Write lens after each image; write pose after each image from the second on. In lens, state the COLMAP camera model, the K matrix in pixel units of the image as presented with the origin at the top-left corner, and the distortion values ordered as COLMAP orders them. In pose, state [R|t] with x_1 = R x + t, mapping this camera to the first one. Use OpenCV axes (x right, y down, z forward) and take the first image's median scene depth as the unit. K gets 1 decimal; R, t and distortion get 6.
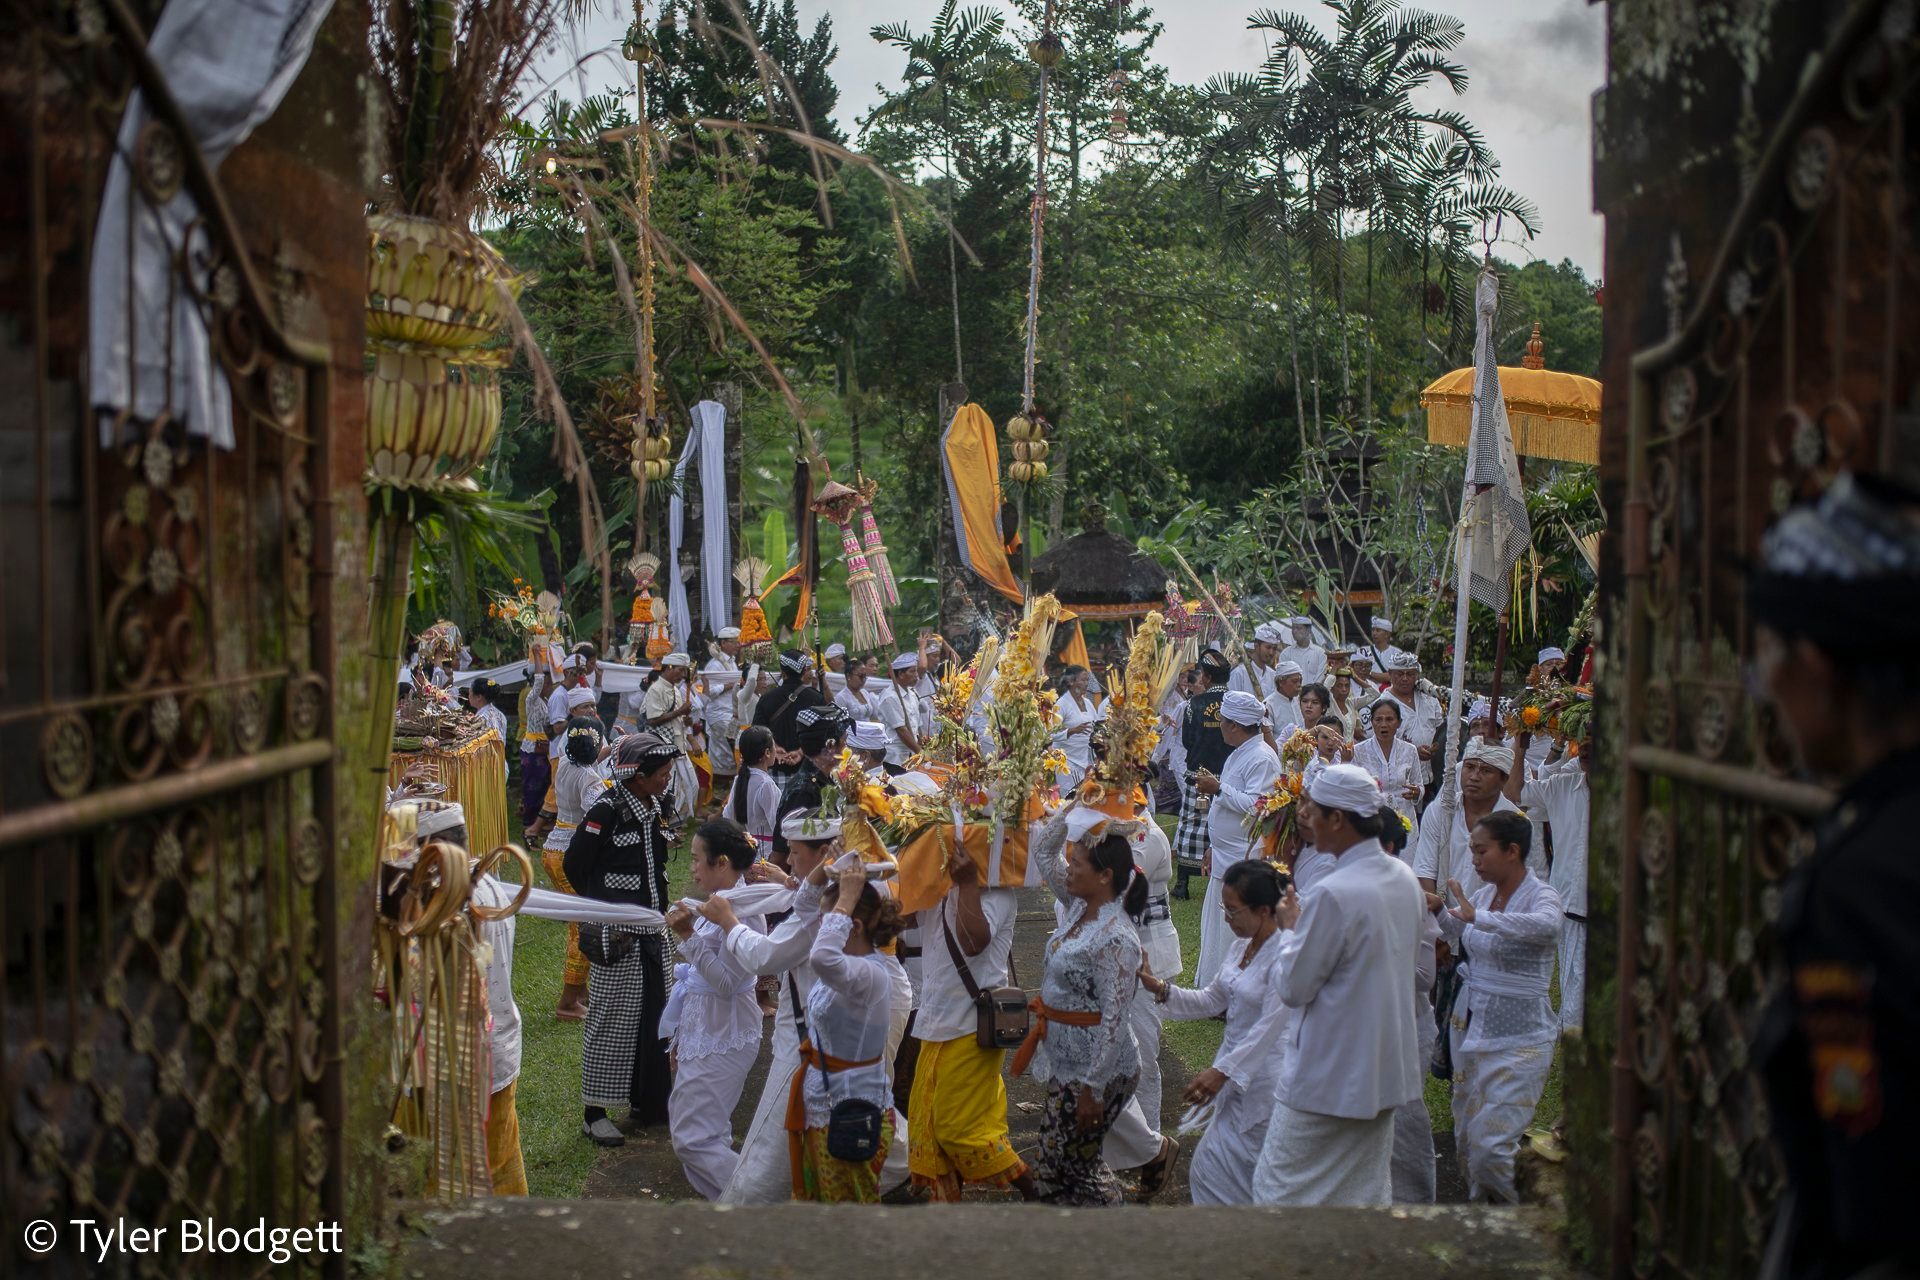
lens RADIAL K [[1859.2, 0, 960.0], [0, 1859.2, 640.0], [0, 0, 1]] dist [-0.022472, 0.036798]
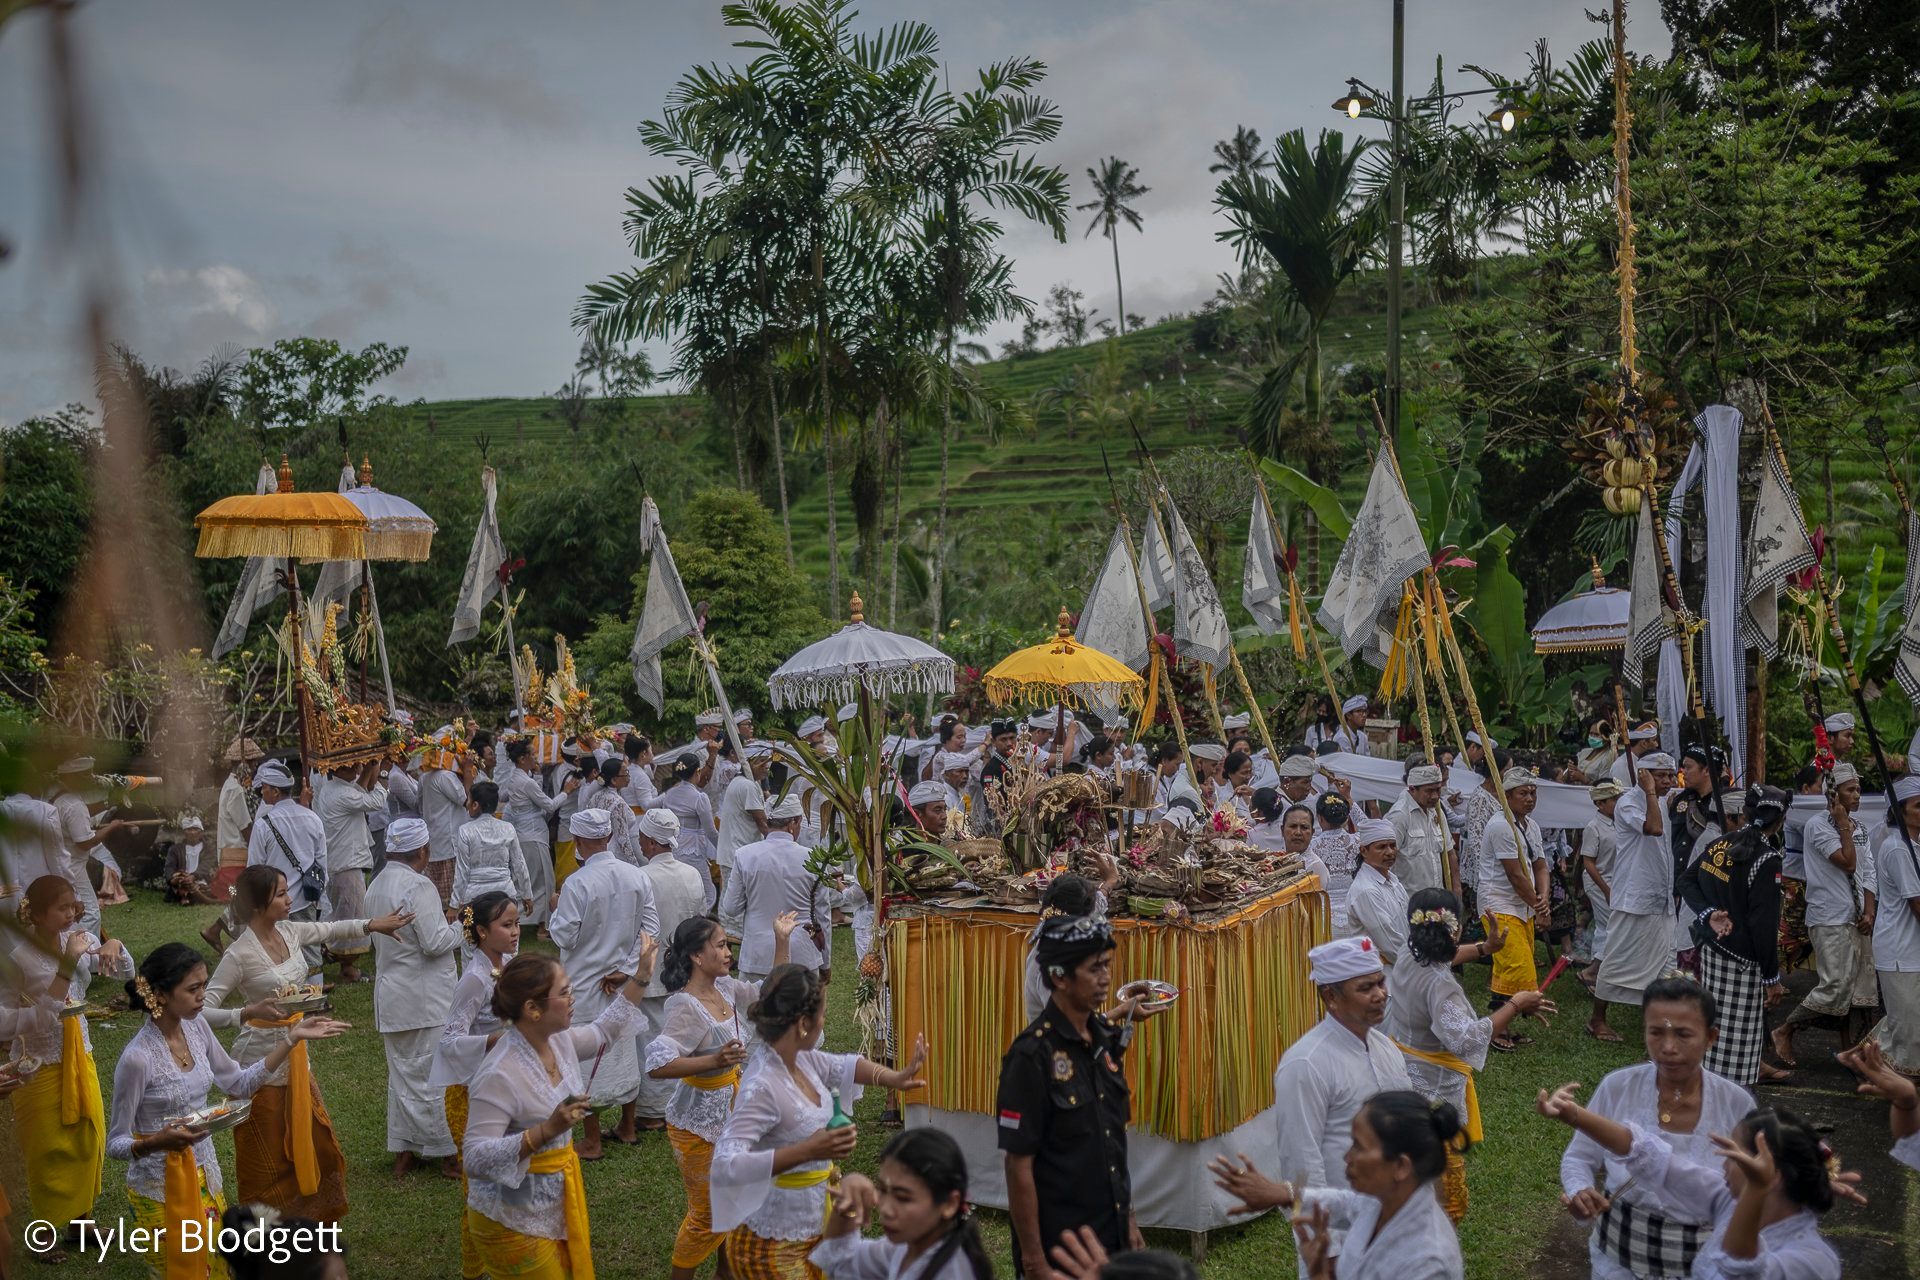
lens RADIAL K [[1766.5, 0, 960.0], [0, 1766.5, 640.0], [0, 0, 1]] dist [-0.018301, 0.002647]
pose [[0.827307, 0.013313, -0.561592, 0.012670], [-0.017854, 0.999837, -0.002600, -0.025817], [0.561466, 0.012178, 0.827410, 0.234576]]
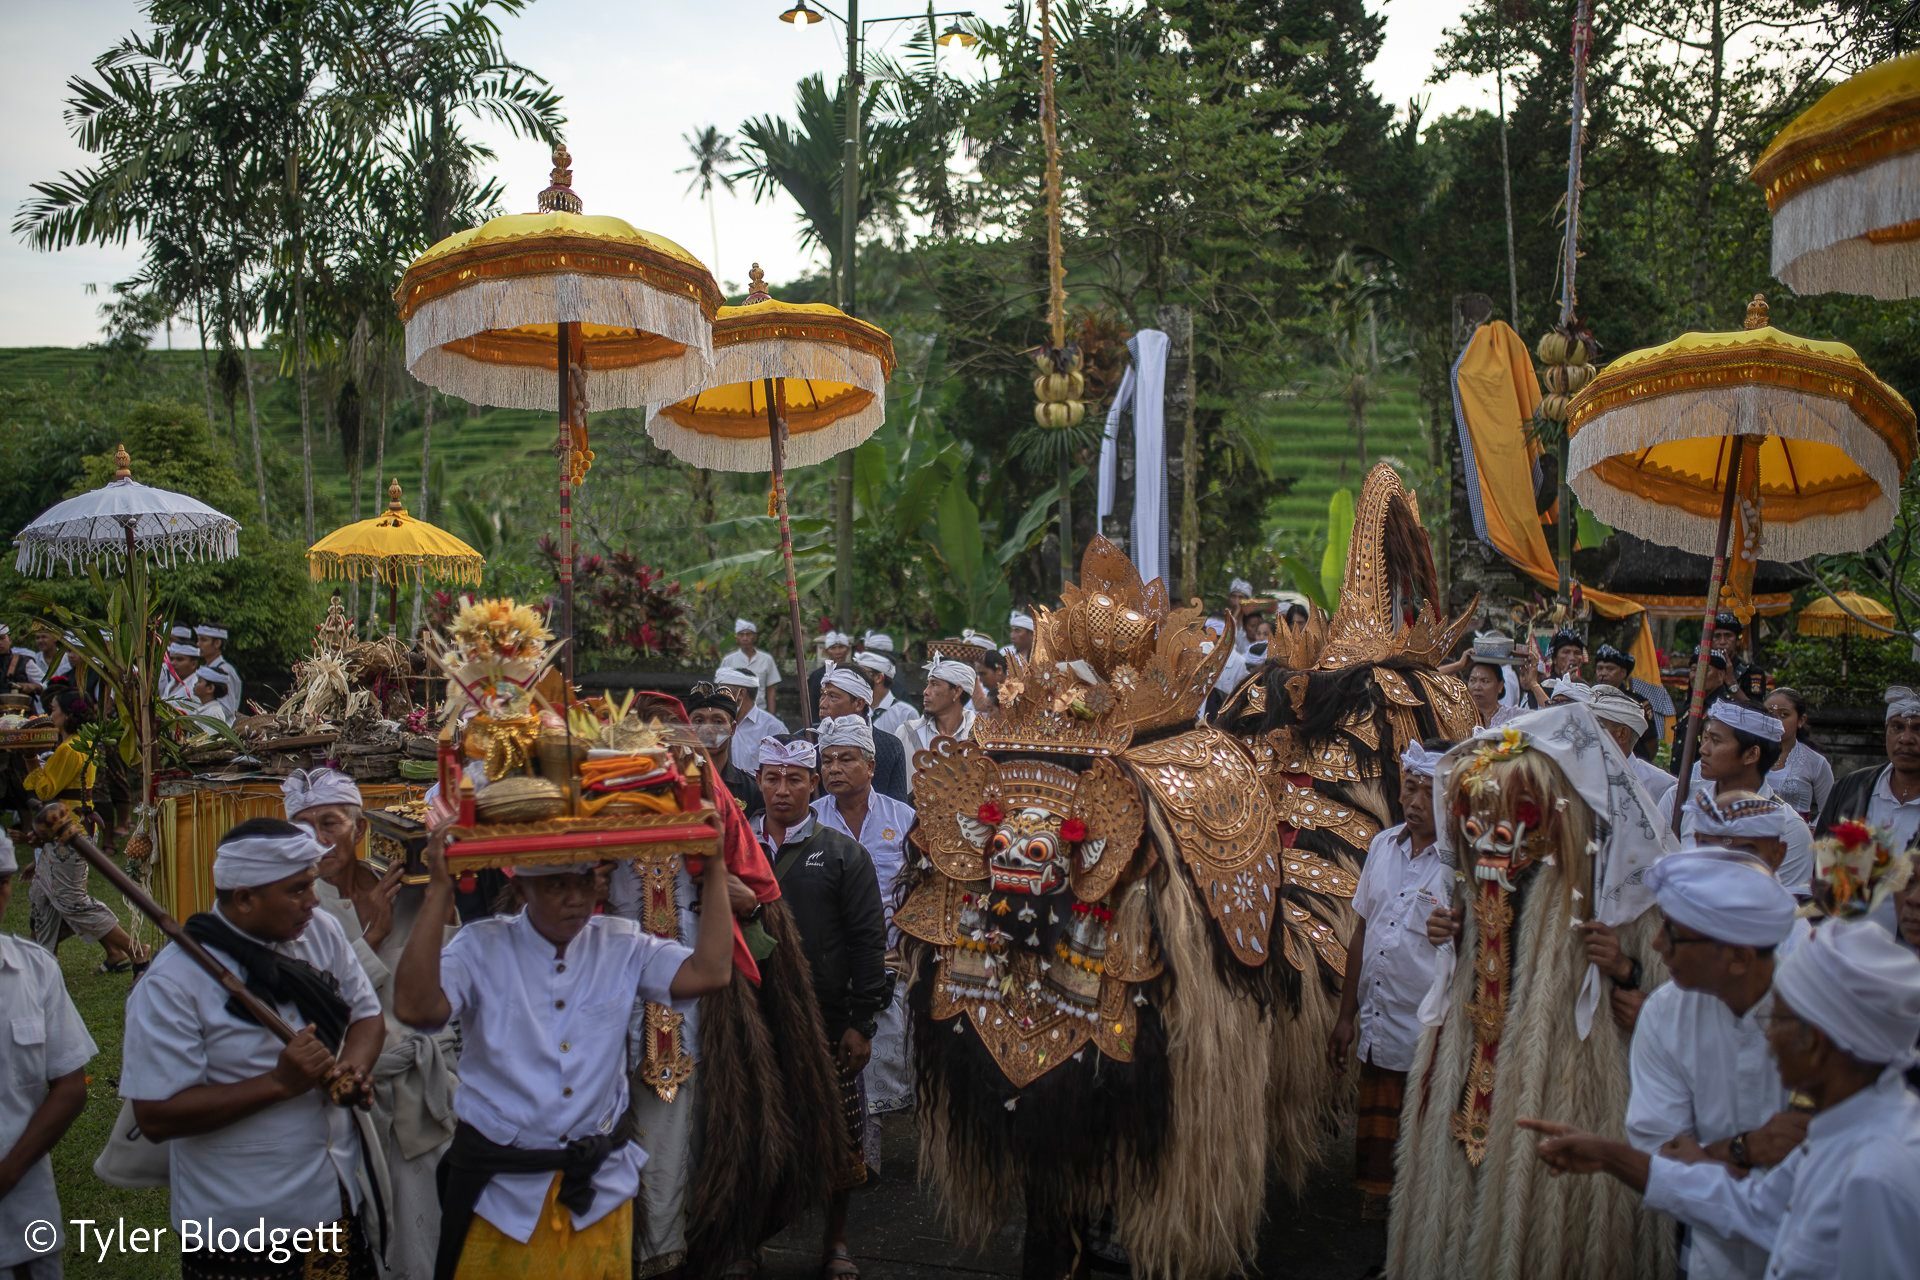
lens RADIAL K [[1755.9, 0, 988.2], [0, 1755.9, 639.7], [0, 0, 1]] dist [-0.156229, 0.331325]
pose [[0.929996, 0.017690, -0.367143, 0.074818], [-0.017356, 0.999841, 0.004213, 0.000583], [0.367159, 0.002454, 0.930155, 0.286724]]
